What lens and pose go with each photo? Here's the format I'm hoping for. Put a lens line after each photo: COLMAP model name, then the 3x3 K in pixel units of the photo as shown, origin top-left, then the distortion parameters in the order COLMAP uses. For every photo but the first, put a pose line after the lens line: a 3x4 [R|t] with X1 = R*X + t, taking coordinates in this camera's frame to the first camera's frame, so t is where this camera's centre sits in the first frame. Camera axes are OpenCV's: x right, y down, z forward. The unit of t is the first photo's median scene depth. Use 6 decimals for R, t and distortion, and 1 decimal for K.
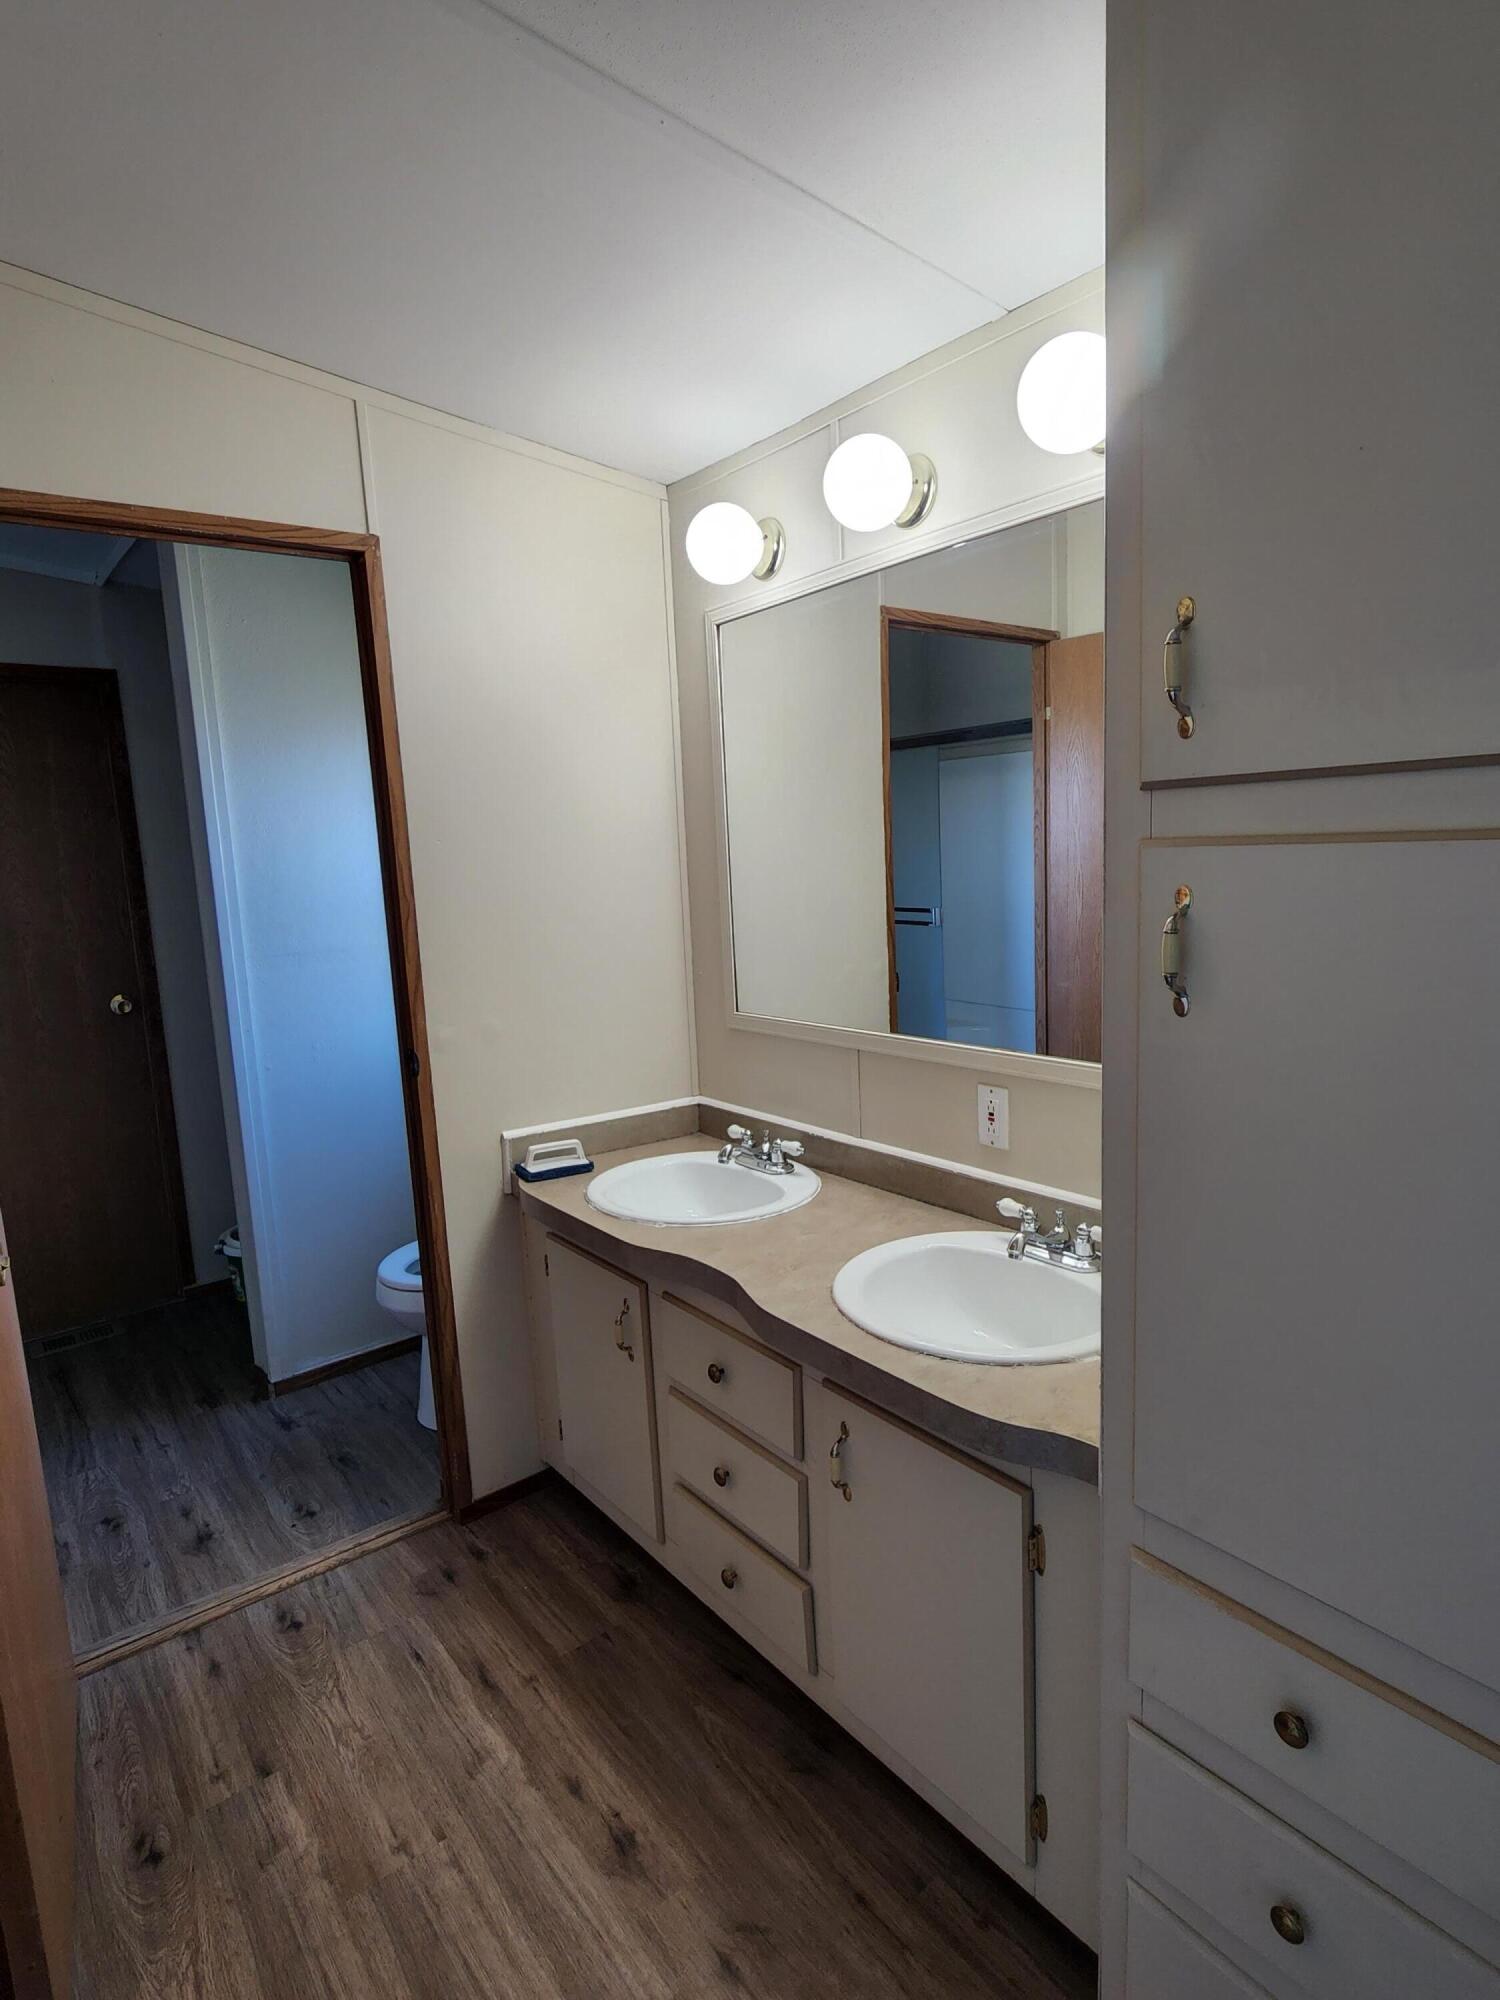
lens RADIAL K [[1090.8, 0, 750.0], [0, 1090.8, 1000.0], [0, 0, 1]] dist [-0.004263, -0.001420]
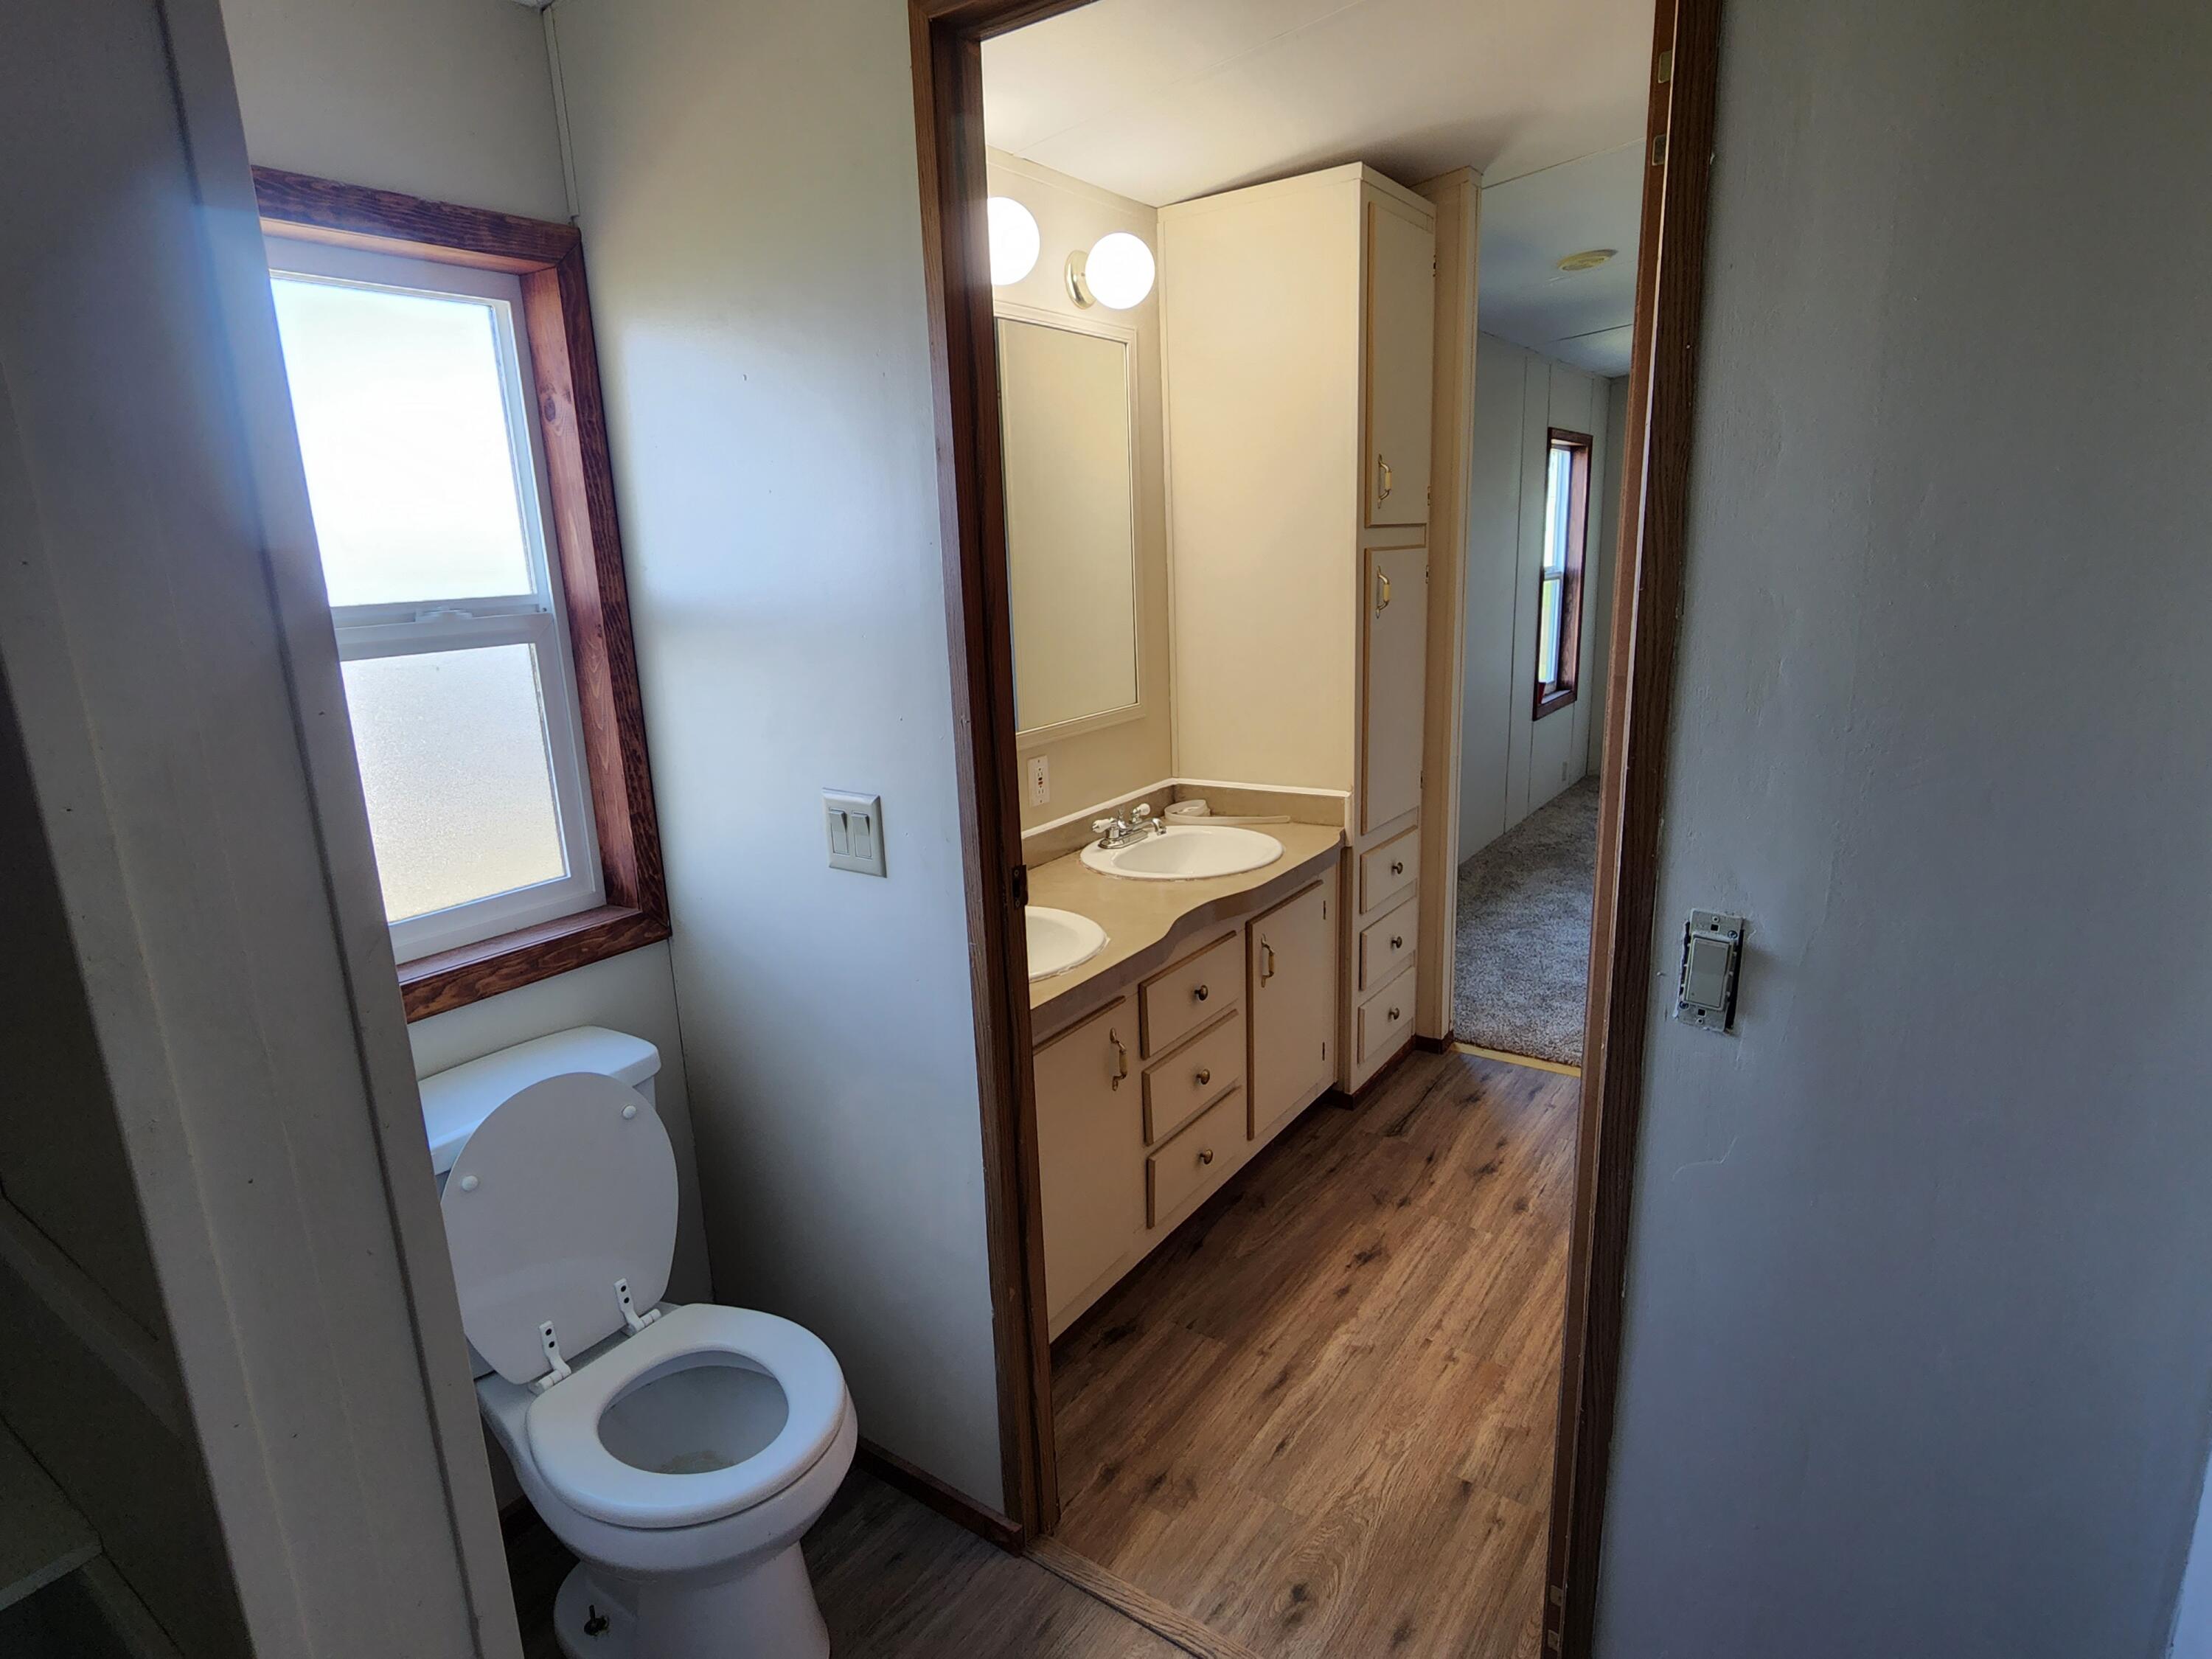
lens RADIAL K [[1206.4, 0, 1106.0], [0, 1206.4, 829.5], [0, 0, 1]] dist [-0.004263, -0.001420]
pose [[-0.304425, -0.167710, 0.937656, -1.238859], [0.184451, 0.955367, 0.230762, -0.166570], [-0.934507, 0.243201, -0.259904, 1.407912]]
